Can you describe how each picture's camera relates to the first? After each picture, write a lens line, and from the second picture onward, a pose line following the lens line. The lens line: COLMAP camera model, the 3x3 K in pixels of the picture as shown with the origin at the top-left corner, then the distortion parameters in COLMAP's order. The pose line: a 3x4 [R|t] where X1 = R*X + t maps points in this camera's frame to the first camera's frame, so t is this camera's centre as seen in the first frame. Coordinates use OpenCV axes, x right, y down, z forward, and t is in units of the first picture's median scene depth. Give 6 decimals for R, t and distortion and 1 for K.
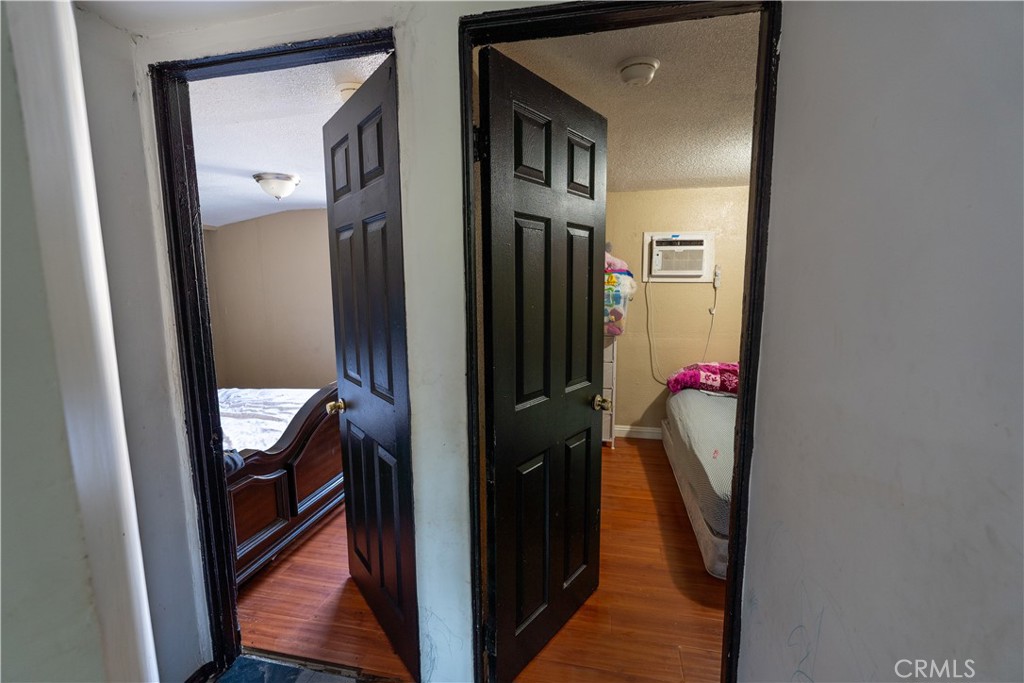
lens RADIAL K [[445.2, 0, 508.9], [0, 445.2, 342.3], [0, 0, 1]] dist [-0.003254, -0.001464]
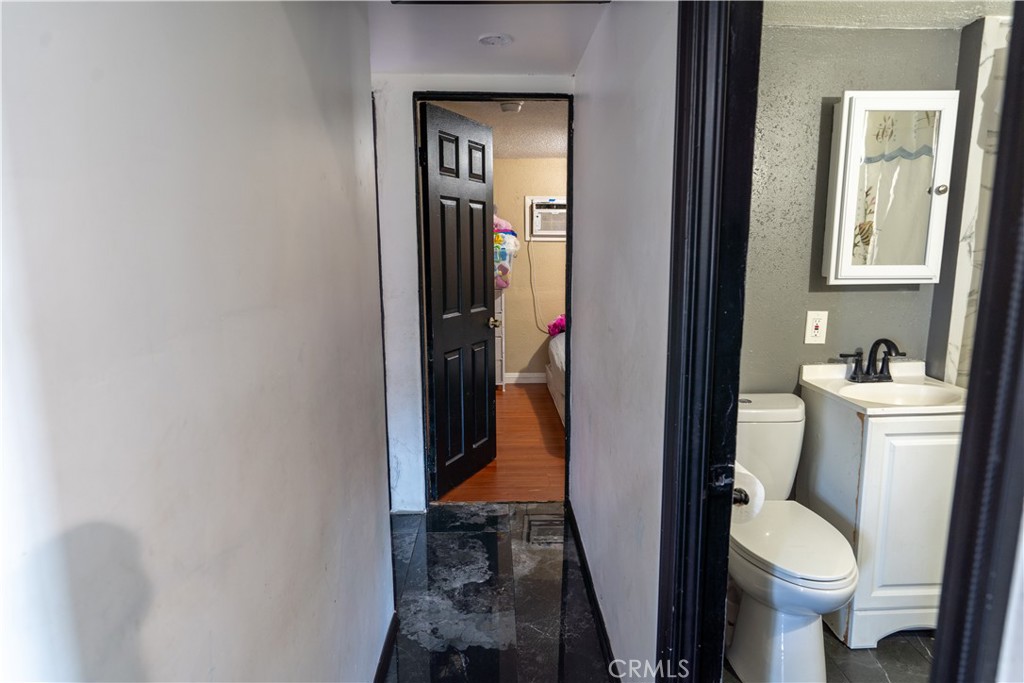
lens RADIAL K [[604.8, 0, 509.8], [0, 604.8, 341.4], [0, 0, 1]] dist [0.002540, 0.005729]
pose [[0.970231, -0.036096, 0.239475, -0.117002], [0.030307, 0.999154, 0.027814, 0.077931], [-0.240276, -0.019729, 0.970504, -0.499701]]
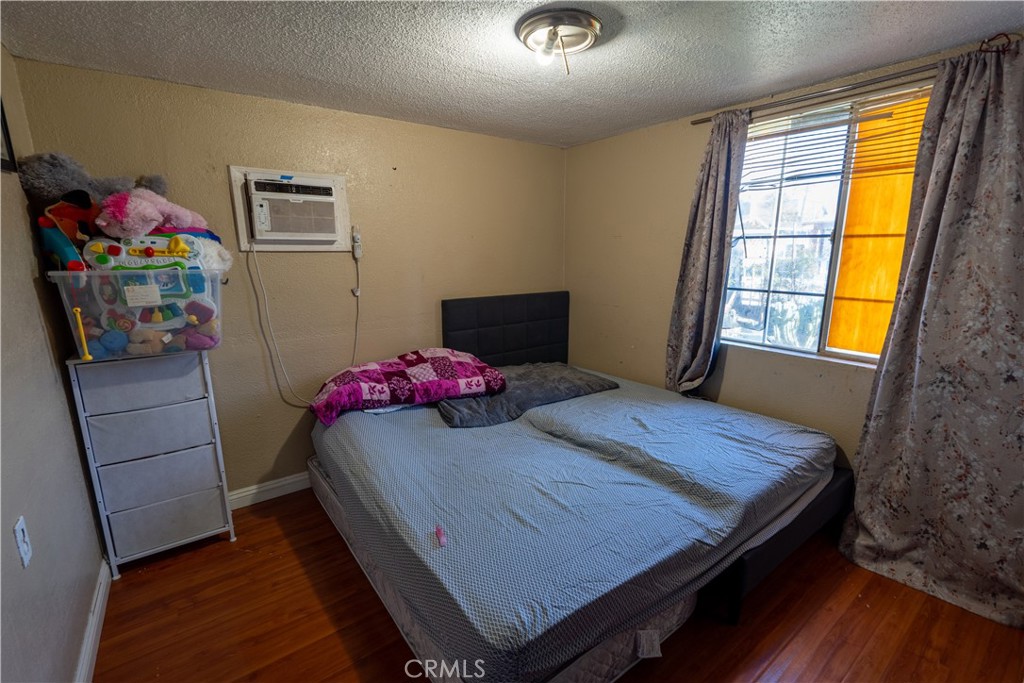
lens RADIAL K [[445.2, 0, 514.0], [0, 445.2, 339.5], [0, 0, 1]] dist [-0.003254, -0.001464]
pose [[0.647170, -0.148661, 0.747711, 0.080986], [0.106169, 0.988820, 0.104706, -0.045205], [-0.754917, 0.011621, 0.655717, 0.362065]]
